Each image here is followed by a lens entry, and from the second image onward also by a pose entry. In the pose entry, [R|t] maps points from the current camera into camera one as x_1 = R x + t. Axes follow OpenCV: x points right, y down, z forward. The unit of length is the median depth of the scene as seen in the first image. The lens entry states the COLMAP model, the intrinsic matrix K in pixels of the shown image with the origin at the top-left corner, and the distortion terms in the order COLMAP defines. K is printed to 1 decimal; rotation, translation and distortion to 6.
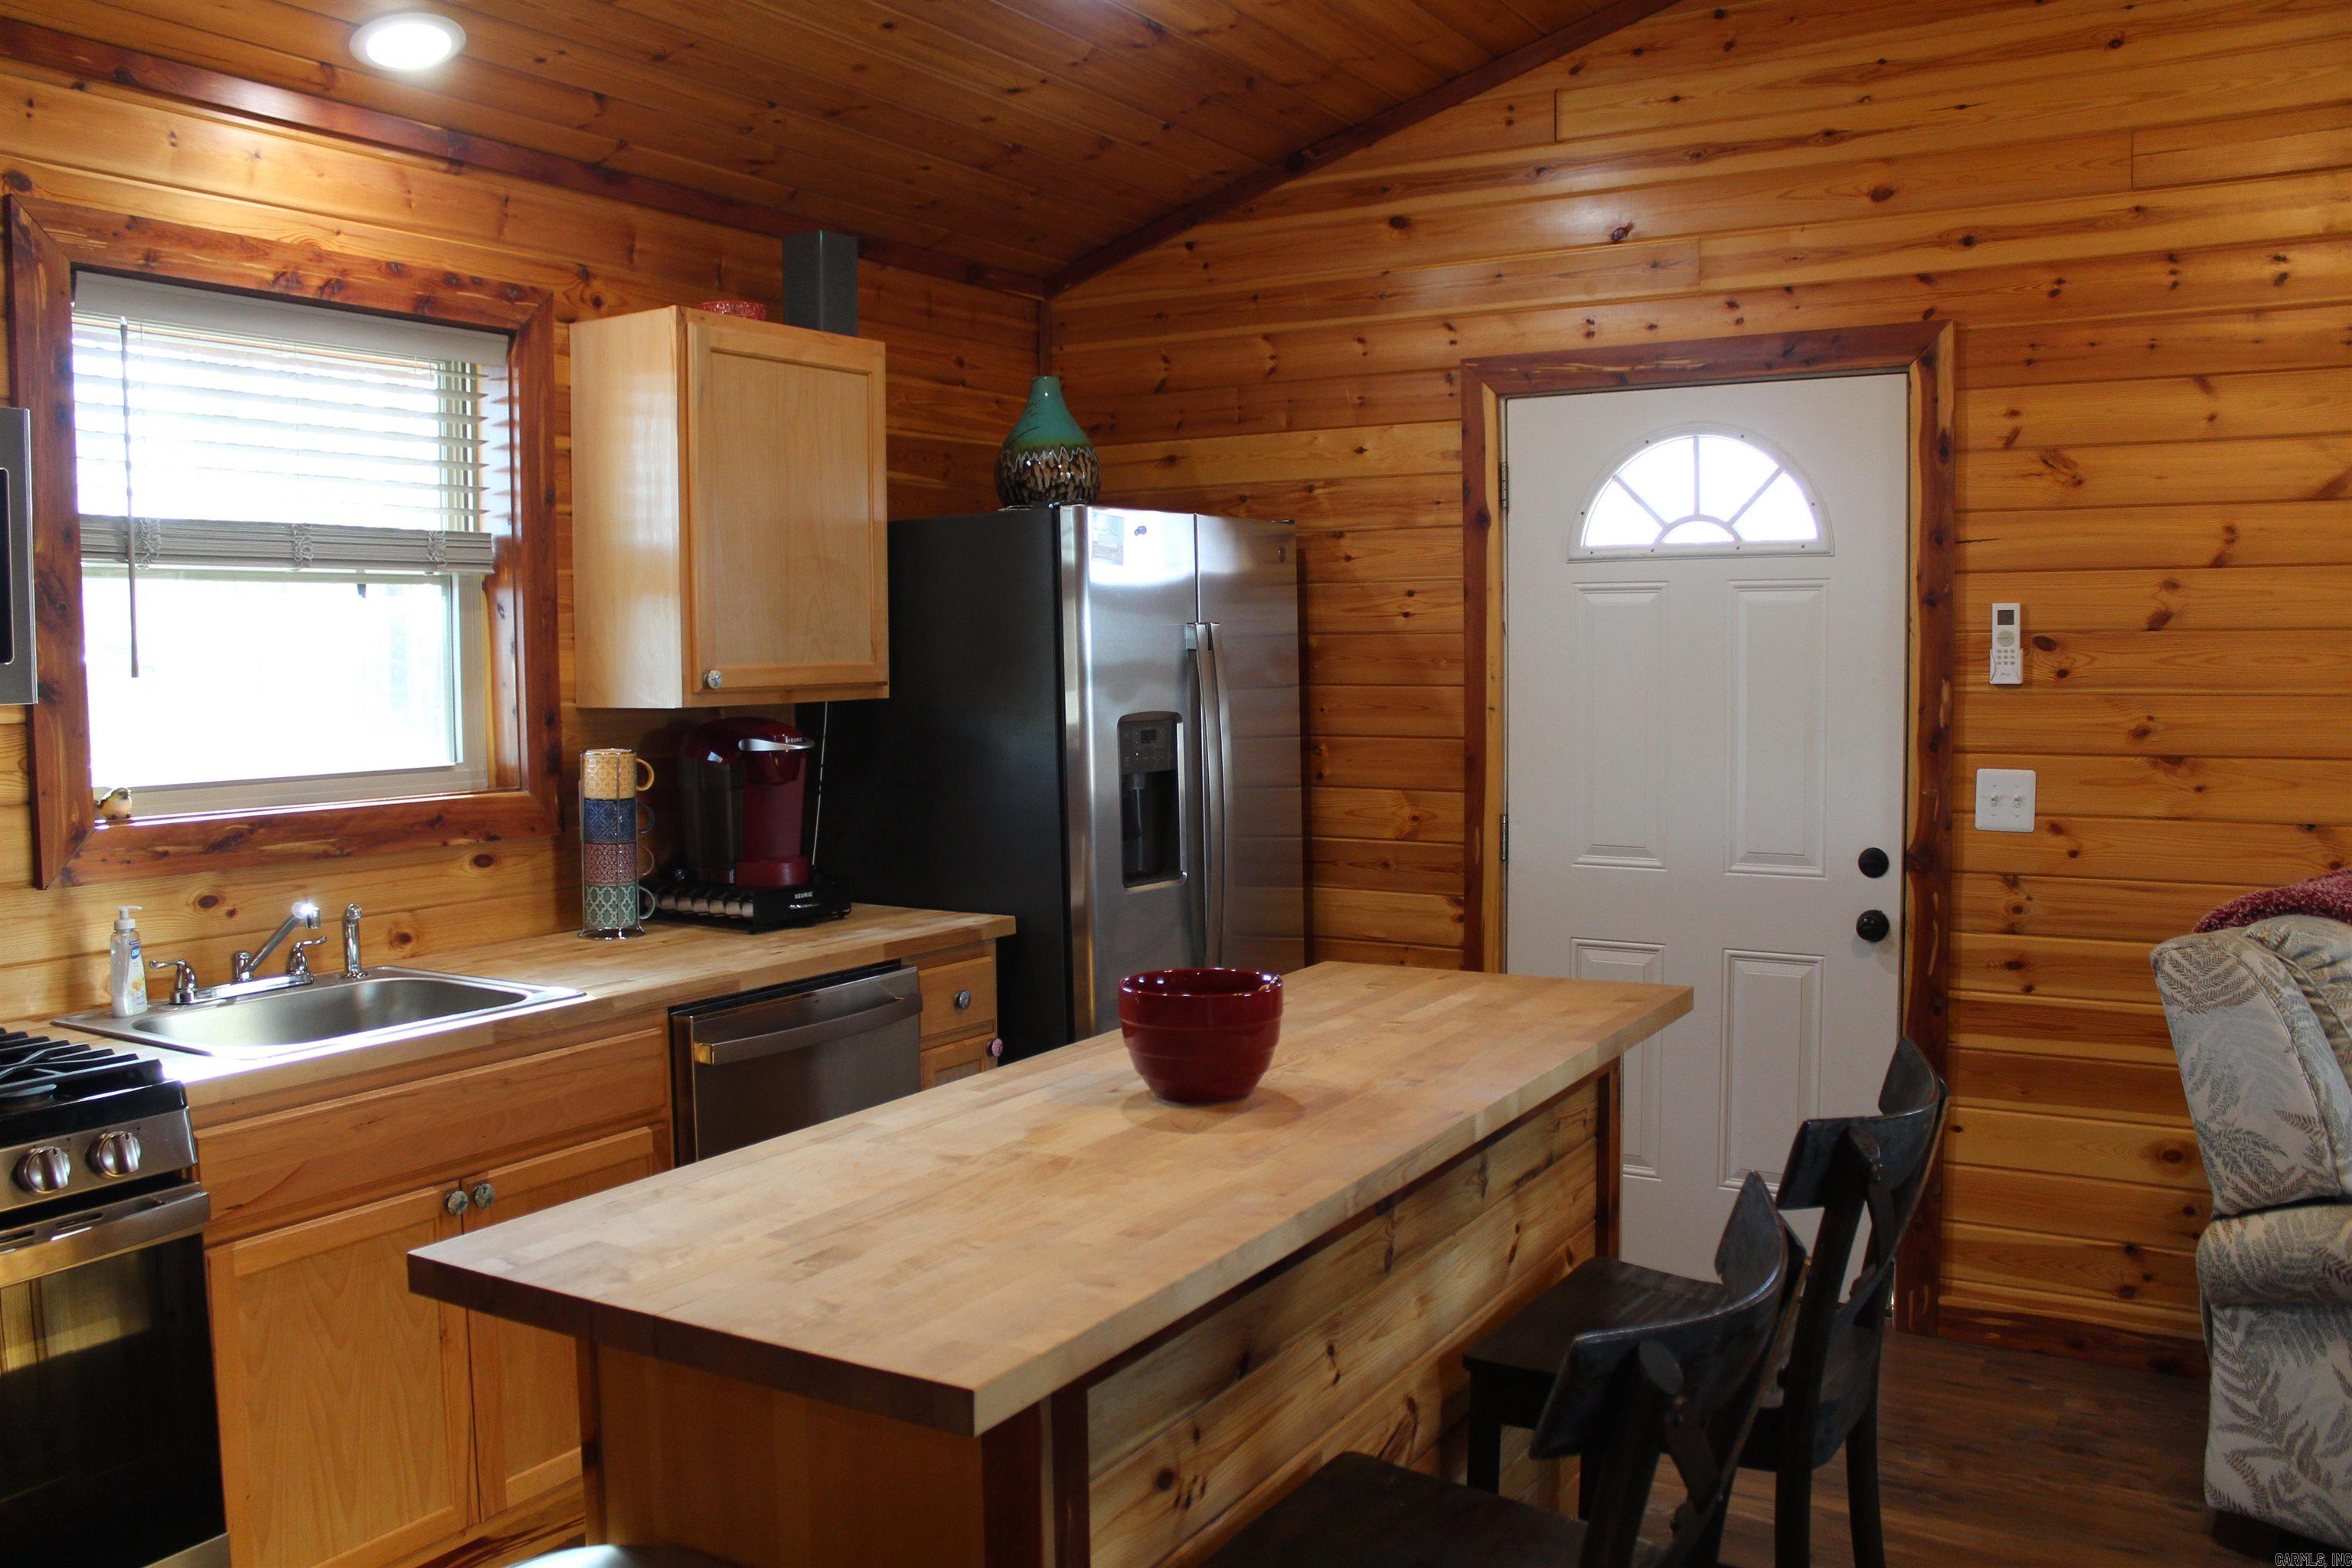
lens RADIAL K [[1969.1, 0, 1158.8], [0, 1969.1, 786.5], [0, 0, 1]] dist [-0.168316, 0.155445]
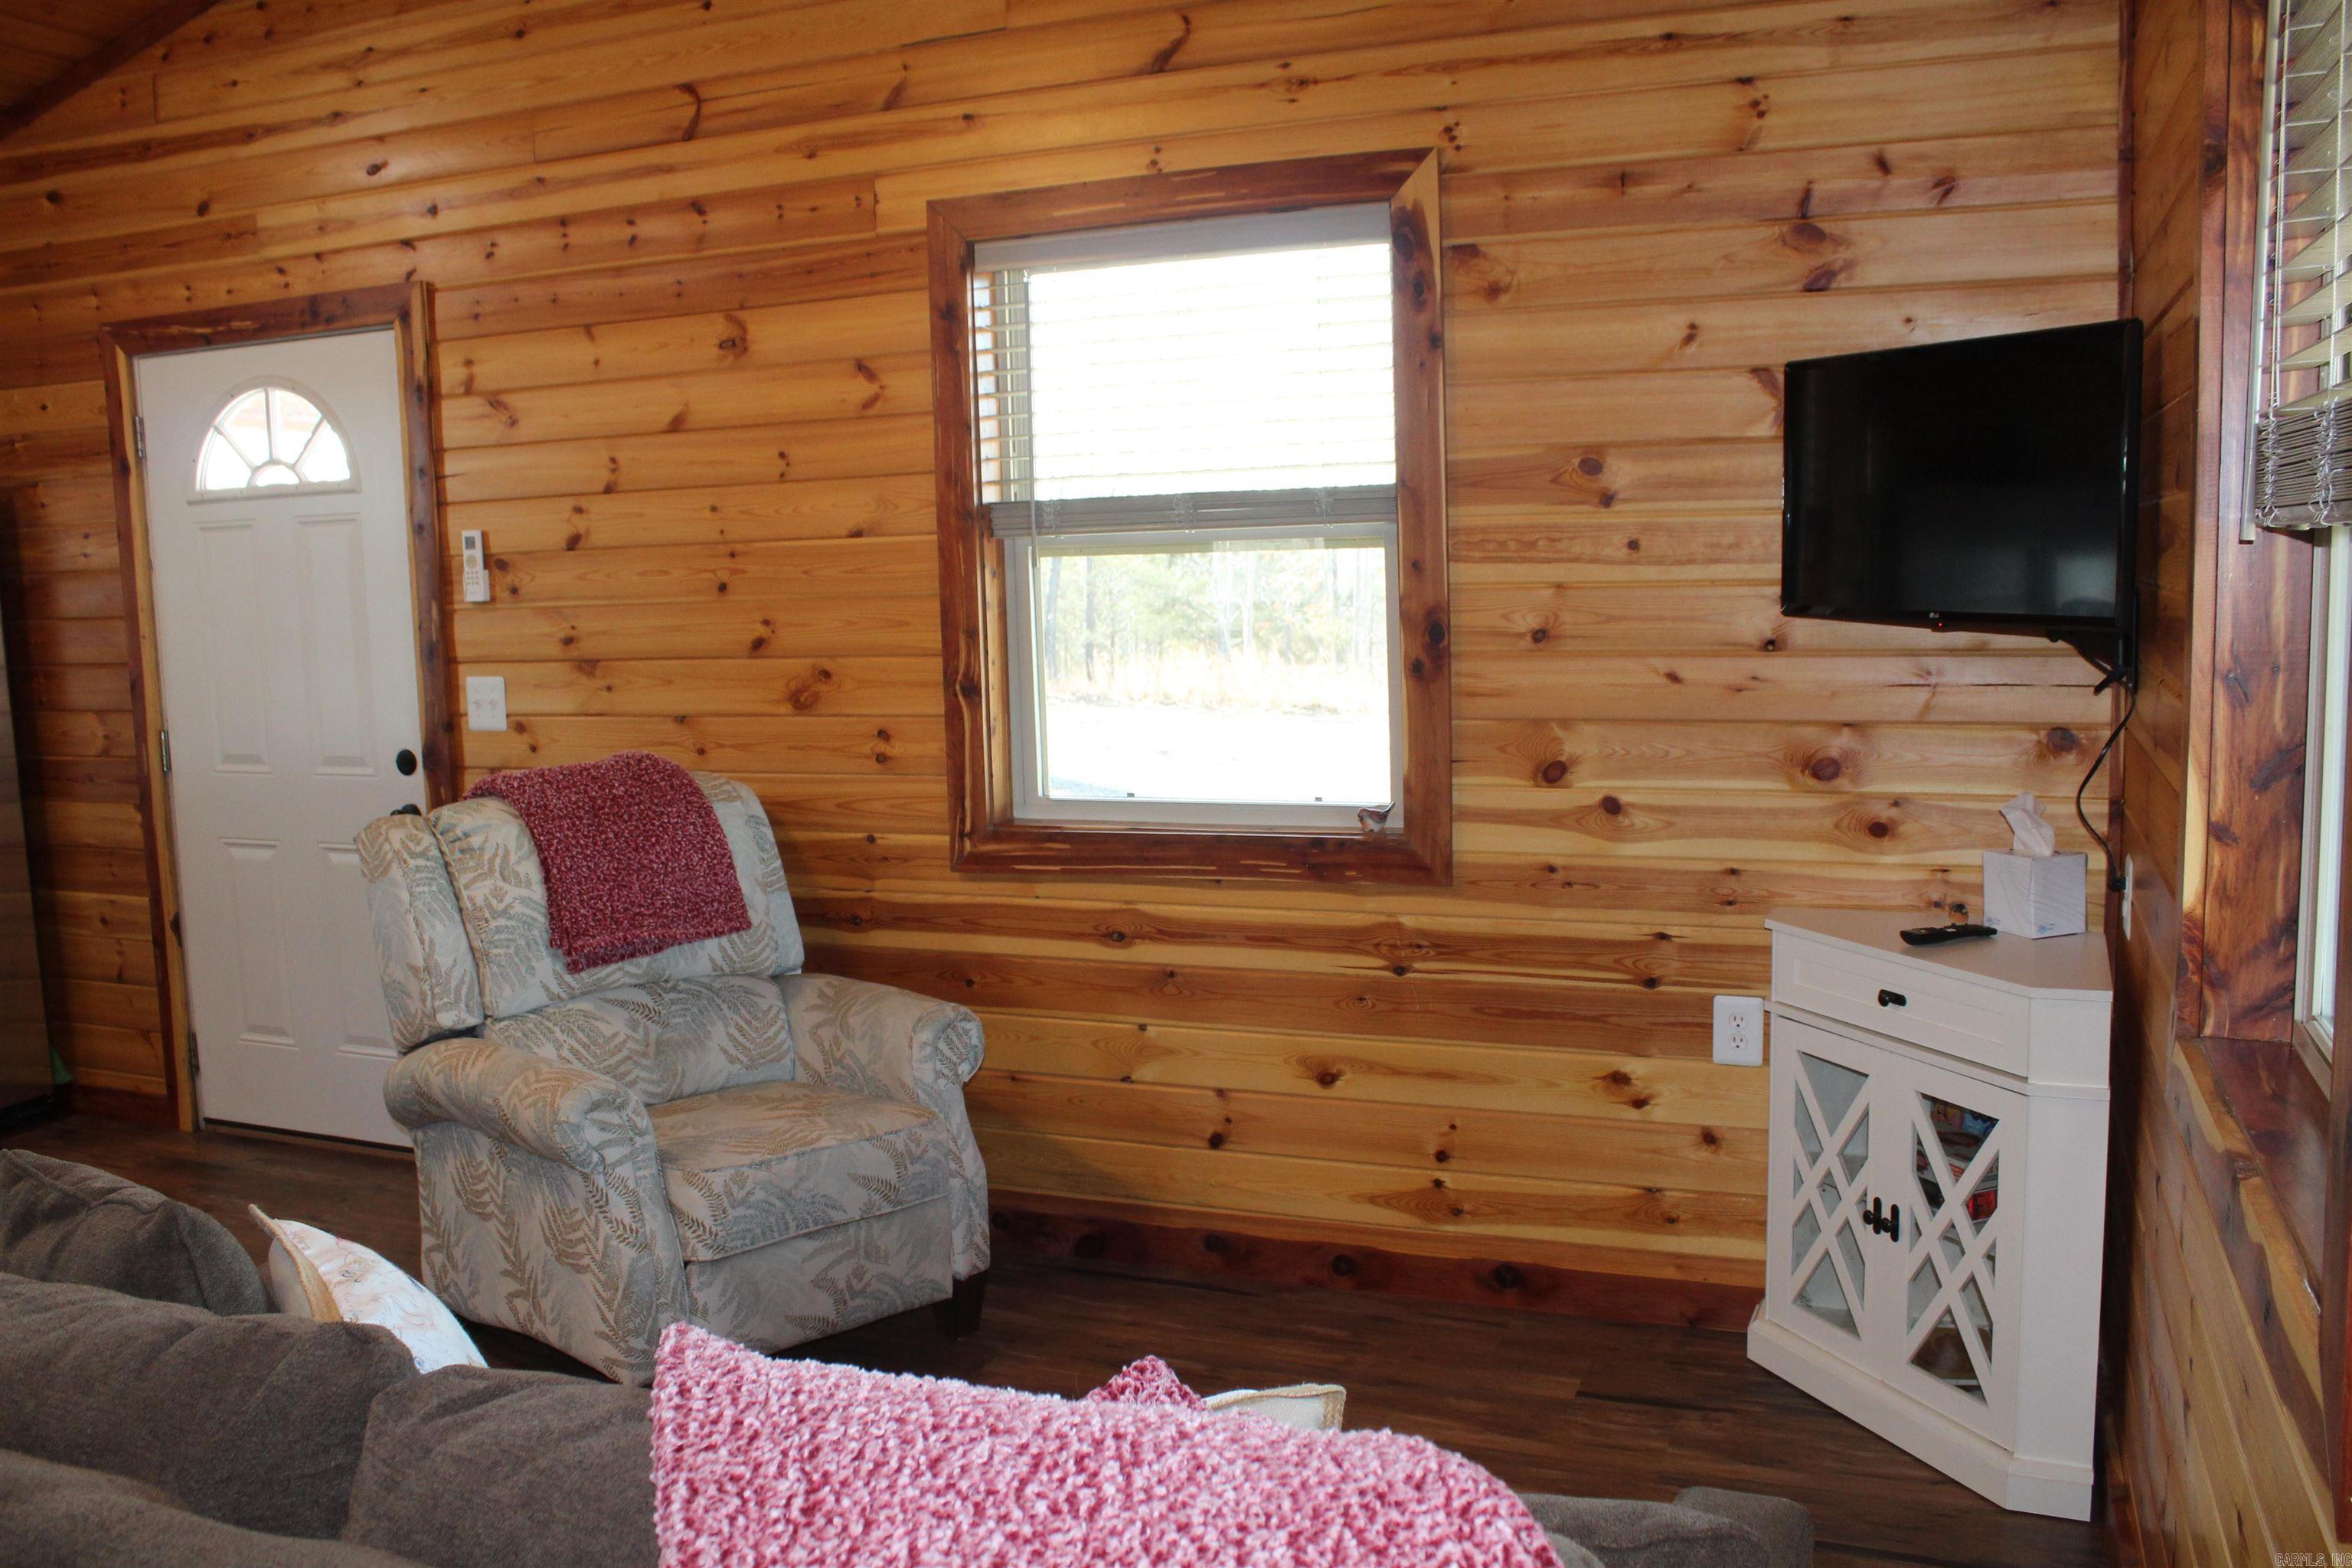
lens RADIAL K [[1969.1, 0, 1158.8], [0, 1969.1, 786.5], [0, 0, 1]] dist [-0.168316, 0.155445]
pose [[0.986274, -0.040507, 0.160073, 0.664281], [0.032876, 0.998206, 0.050039, 0.012197], [-0.161812, -0.044089, 0.985836, -0.202414]]
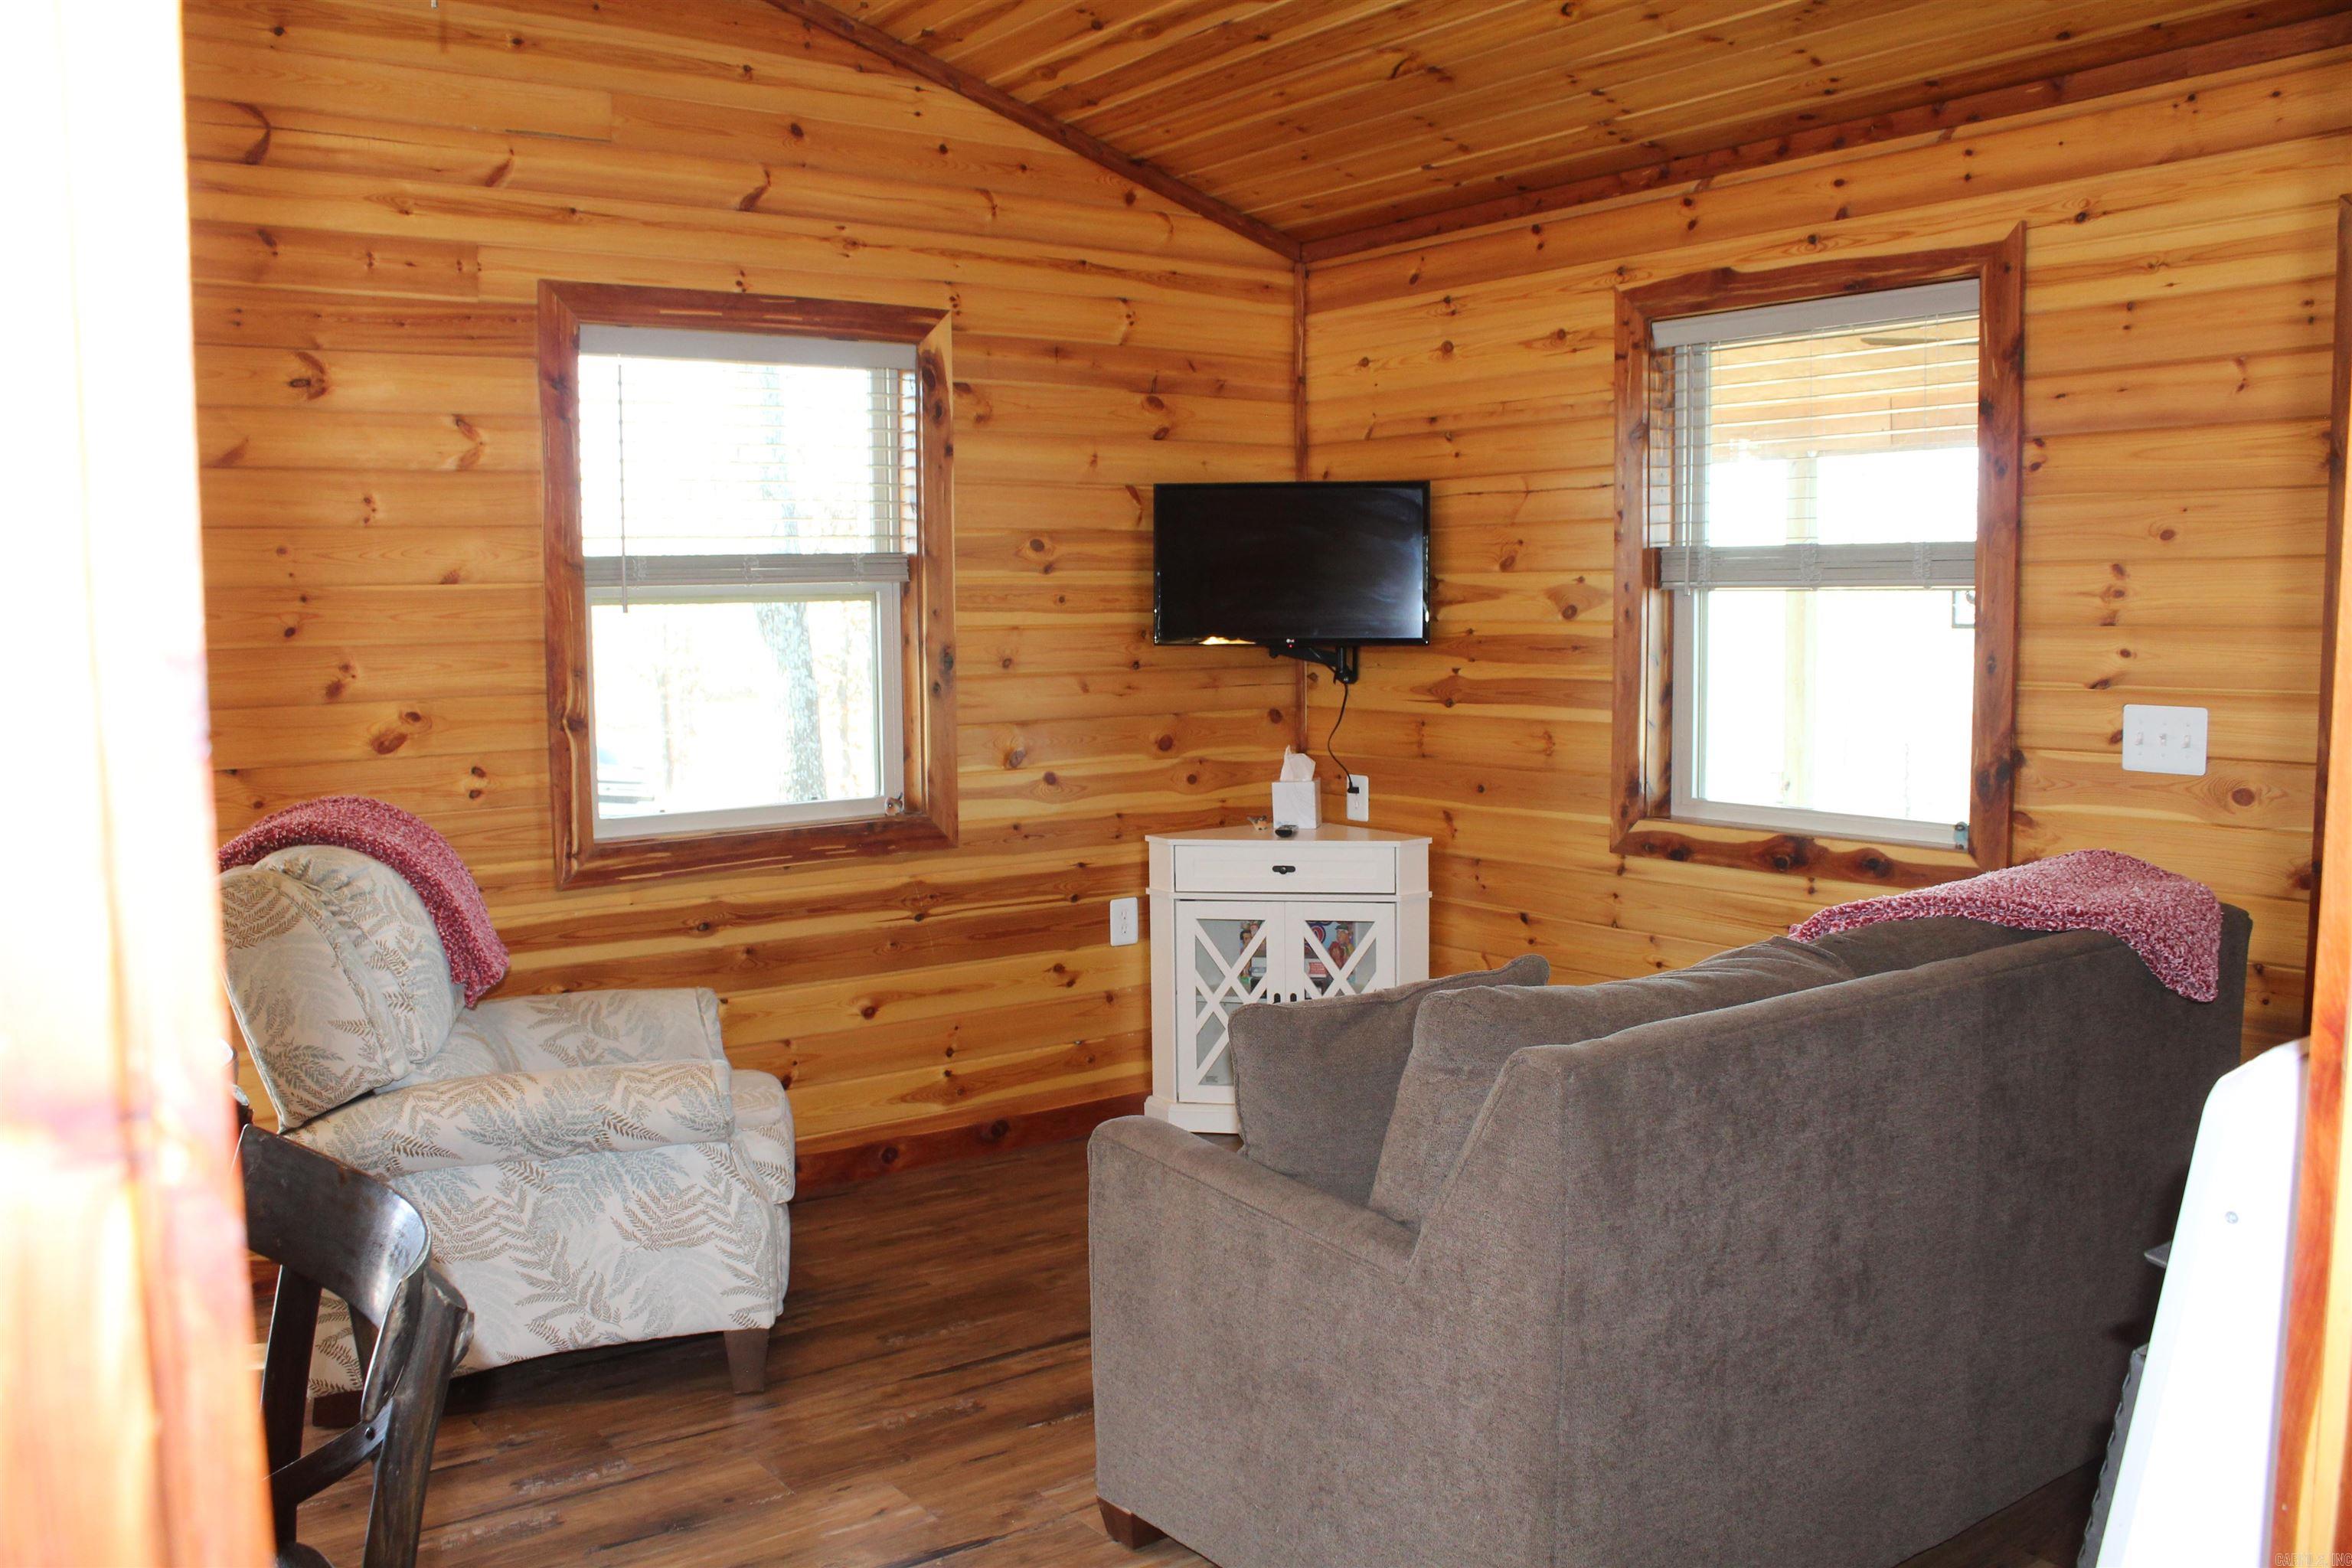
lens RADIAL K [[1969.1, 0, 1158.8], [0, 1969.1, 786.5], [0, 0, 1]] dist [-0.168316, 0.155445]
pose [[0.365073, -0.085207, 0.927071, -0.193557], [0.074286, 0.995294, 0.062224, 0.001368], [-0.928010, 0.046153, 0.369685, 0.102305]]
